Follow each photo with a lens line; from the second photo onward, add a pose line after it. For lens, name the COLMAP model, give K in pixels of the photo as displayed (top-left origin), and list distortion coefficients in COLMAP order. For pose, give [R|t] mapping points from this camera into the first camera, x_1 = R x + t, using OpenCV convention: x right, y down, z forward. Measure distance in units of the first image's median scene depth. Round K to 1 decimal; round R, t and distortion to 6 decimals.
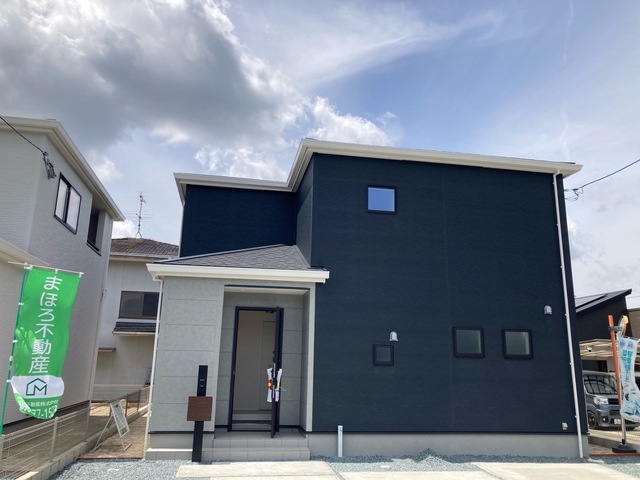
lens RADIAL K [[516.5, 0, 314.7], [0, 516.5, 230.7], [0, 0, 1]] dist [0.033146, -0.058494]
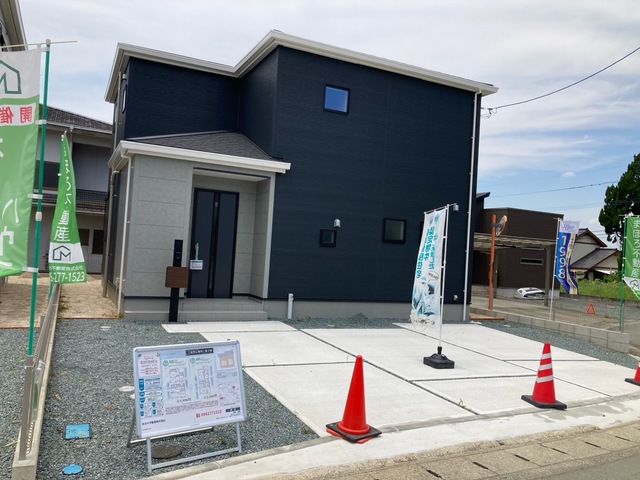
lens RADIAL K [[514.2, 0, 321.9], [0, 514.2, 231.7], [0, 0, 1]] dist [0.053084, -0.124767]
pose [[0.962310, 0.046940, 0.267874, -0.185442], [-0.105641, 0.972161, 0.209149, -0.014381], [-0.250599, -0.229565, 0.940479, -0.082104]]
